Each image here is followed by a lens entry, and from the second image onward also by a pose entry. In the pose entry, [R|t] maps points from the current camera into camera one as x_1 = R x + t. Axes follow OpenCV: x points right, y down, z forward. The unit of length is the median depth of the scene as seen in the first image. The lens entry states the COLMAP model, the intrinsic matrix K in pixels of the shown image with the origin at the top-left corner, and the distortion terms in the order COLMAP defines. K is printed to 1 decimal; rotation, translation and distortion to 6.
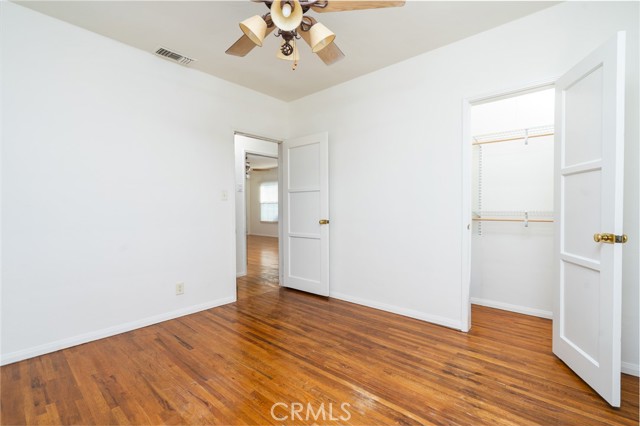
lens RADIAL K [[293.3, 0, 318.5], [0, 293.3, 212.9], [0, 0, 1]] dist [-0.002102, 0.000868]
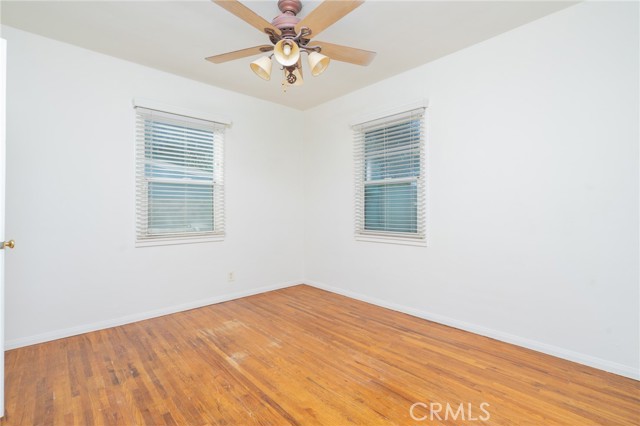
lens RADIAL K [[293.3, 0, 321.0], [0, 293.3, 211.6], [0, 0, 1]] dist [-0.002102, 0.000868]
pose [[-0.995390, 0.010226, 0.095359, -0.304082], [0.011542, 0.999845, 0.013259, -0.025681], [-0.095208, 0.014298, -0.995355, 1.967941]]
